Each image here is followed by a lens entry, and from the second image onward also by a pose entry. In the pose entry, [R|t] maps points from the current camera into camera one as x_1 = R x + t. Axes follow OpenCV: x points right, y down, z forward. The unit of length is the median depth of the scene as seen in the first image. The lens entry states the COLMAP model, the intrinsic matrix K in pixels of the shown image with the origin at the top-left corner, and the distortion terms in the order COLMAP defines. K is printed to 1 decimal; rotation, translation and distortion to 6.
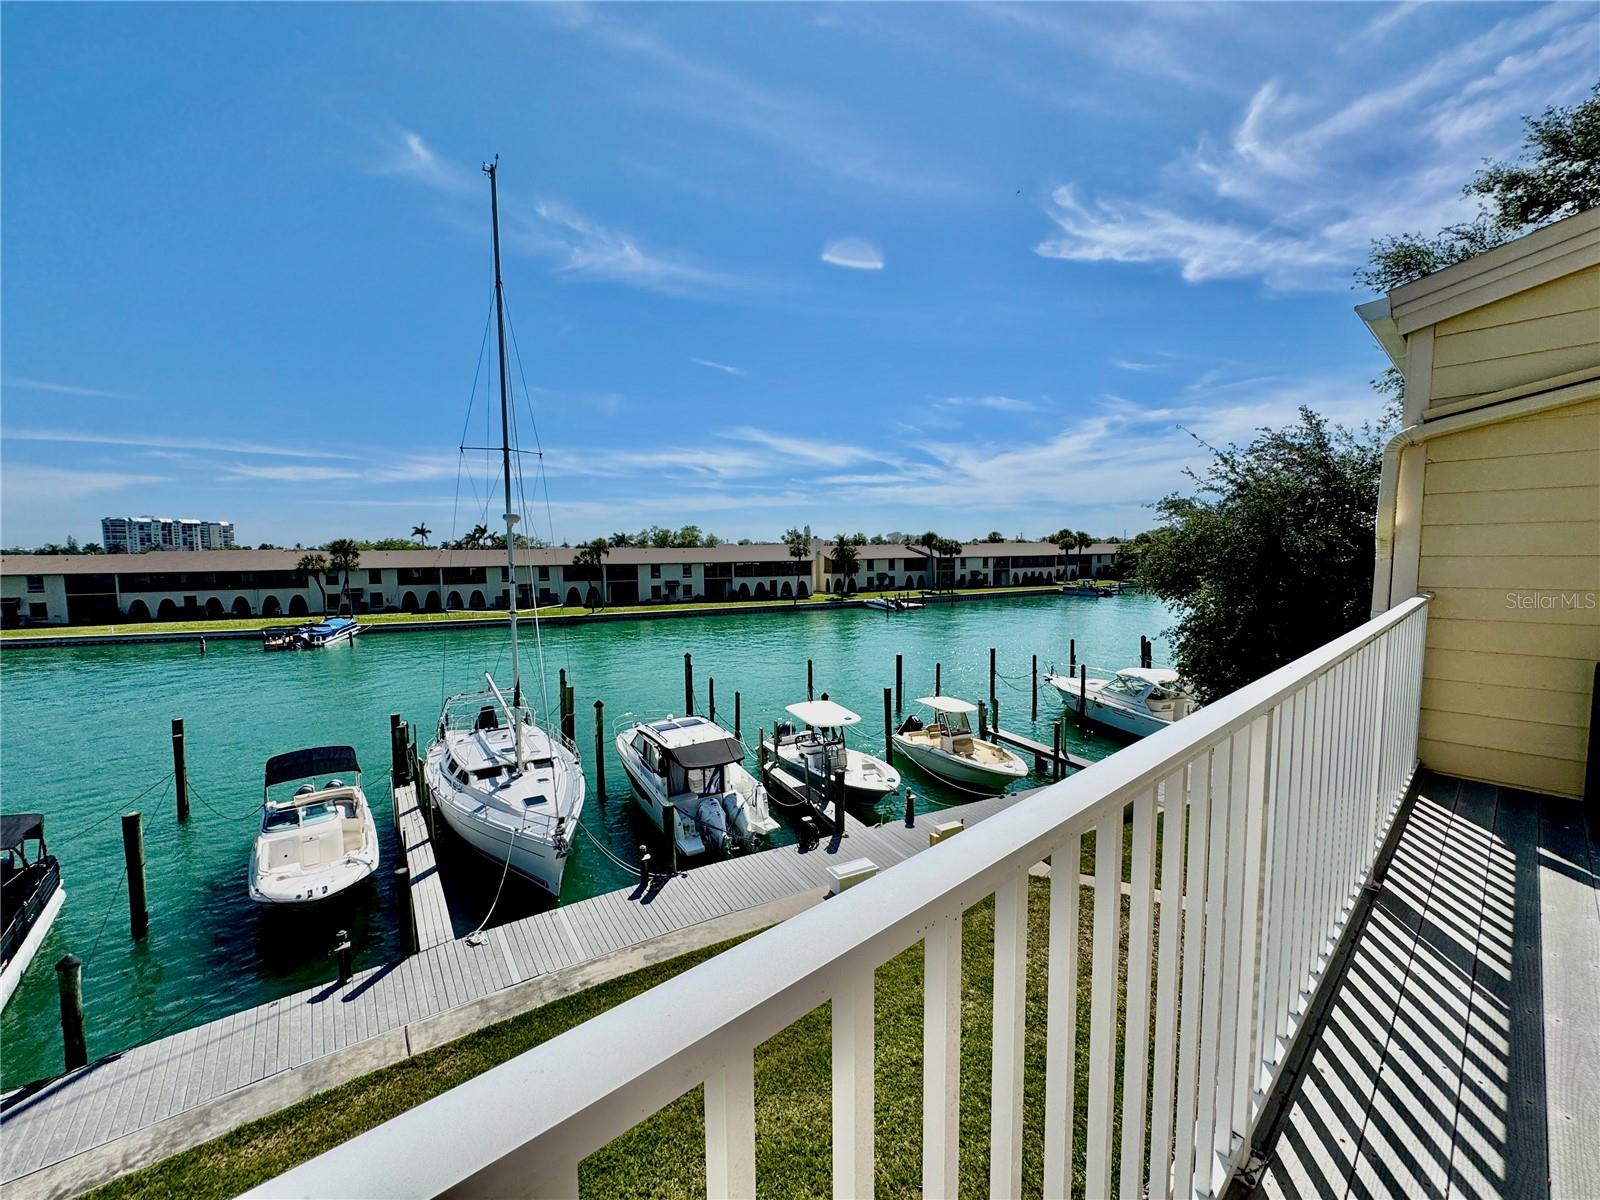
lens RADIAL K [[640.8, 0, 799.1], [0, 640.8, 601.9], [0, 0, 1]] dist [0.000399, -0.000231]
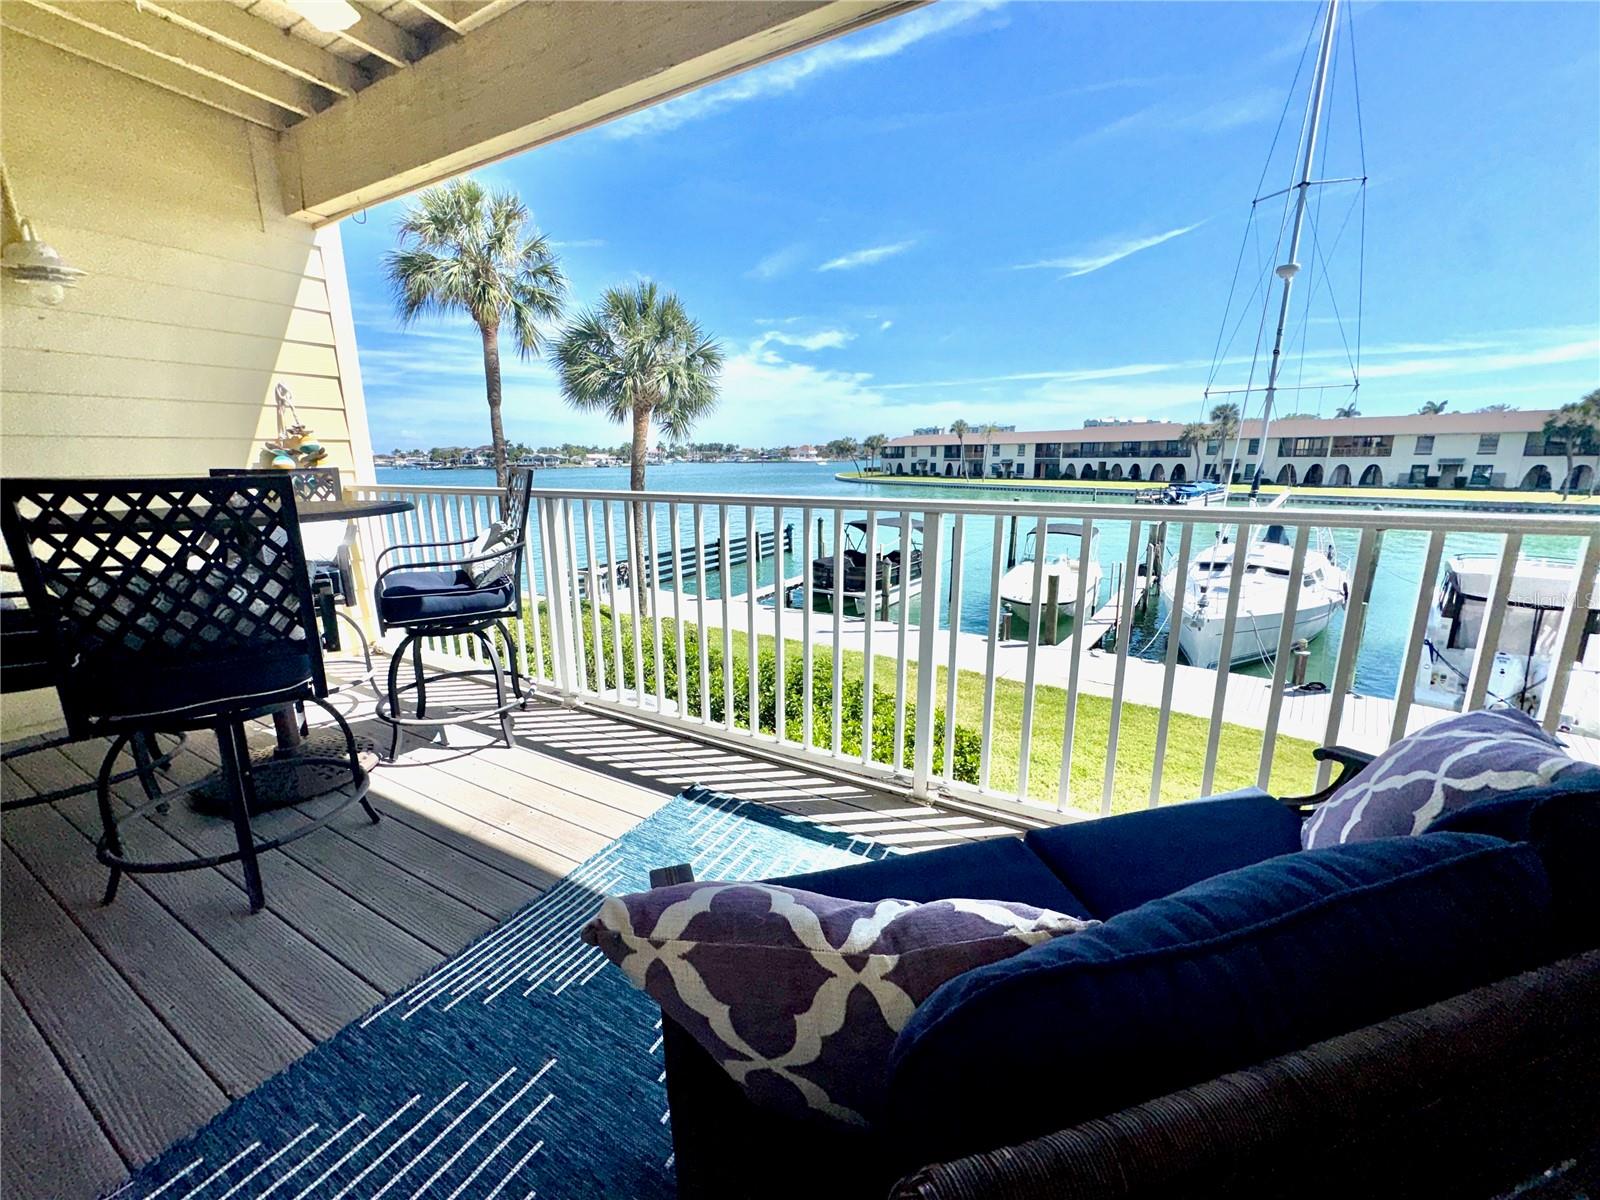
lens RADIAL K [[640.8, 0, 799.1], [0, 640.8, 601.9], [0, 0, 1]] dist [0.000399, -0.000231]
pose [[0.323027, 0.211711, -0.922406, 0.359674], [-0.071496, 0.977331, 0.199279, 0.262466], [0.943685, 0.001576, 0.330841, 0.135775]]
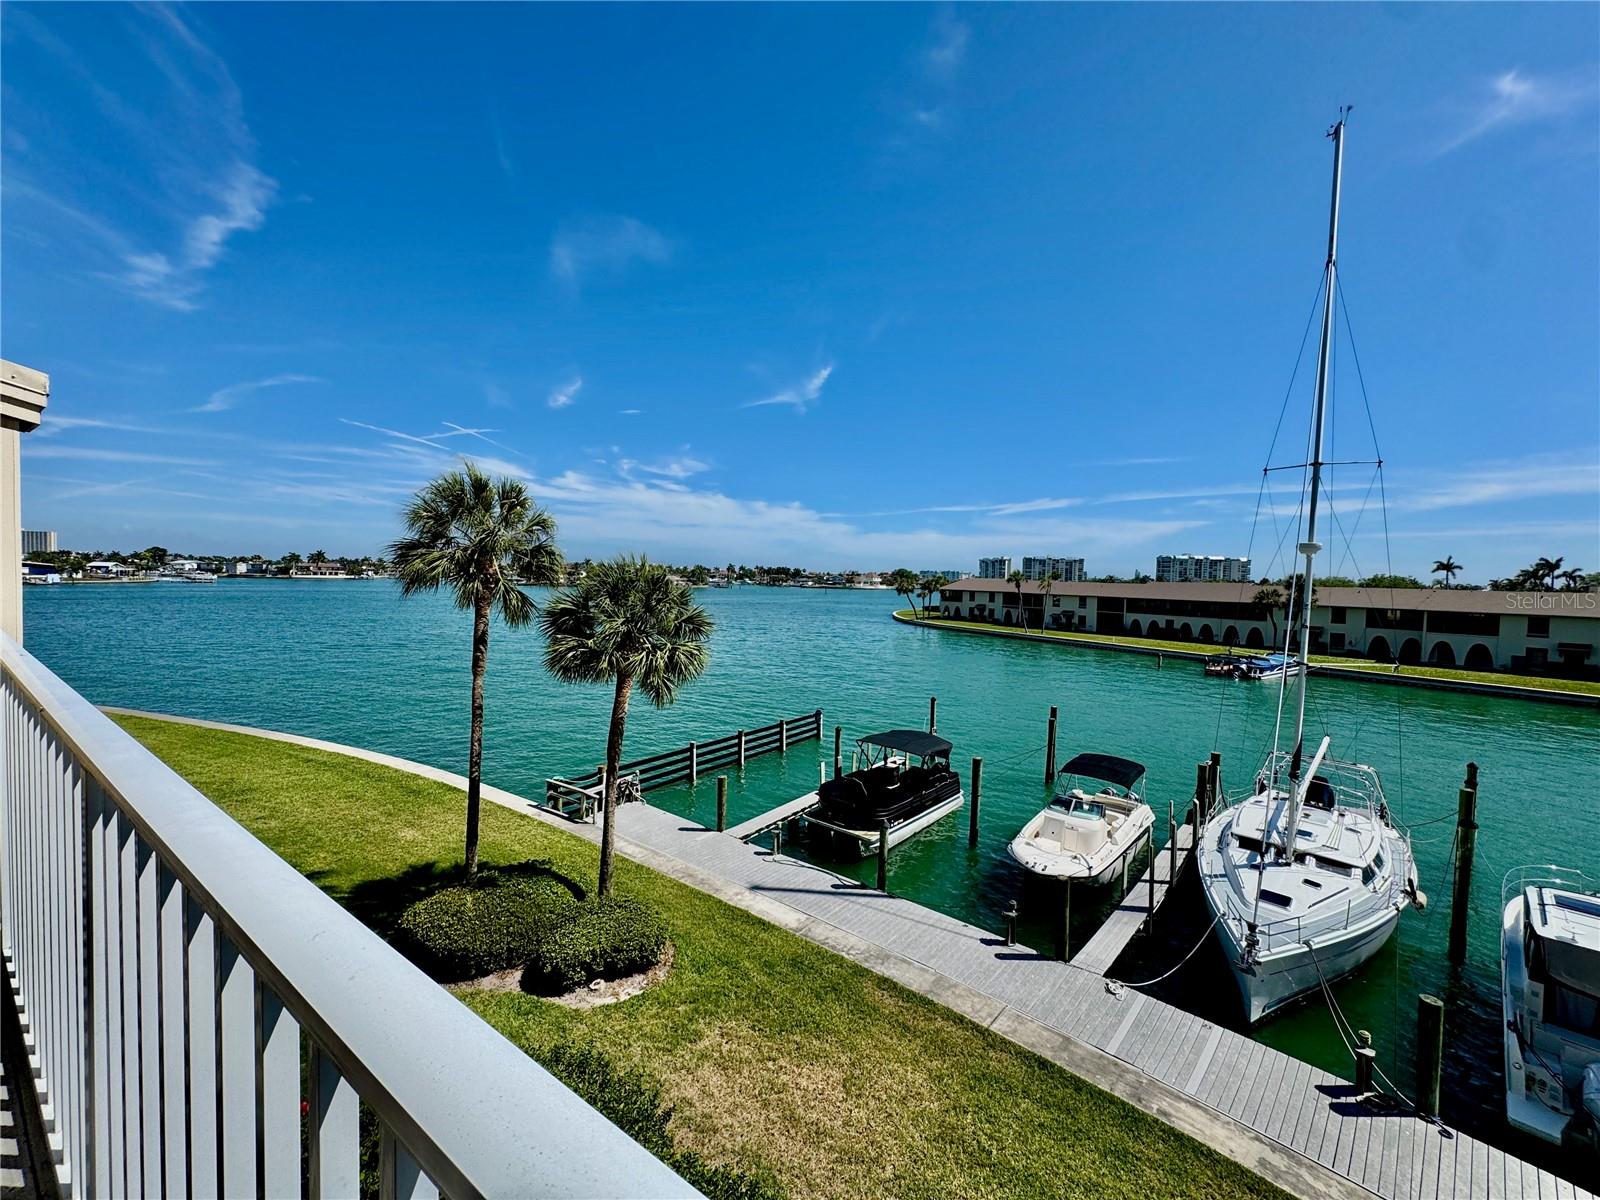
lens RADIAL K [[640.0, 0, 801.1], [0, 640.0, 577.9], [0, 0, 1]] dist [-0.000909, -0.000310]
pose [[0.221838, 0.019464, -0.974889, 0.321740], [-0.109118, 0.994016, -0.004984, -0.027716], [0.968959, 0.107484, 0.222634, 0.278486]]
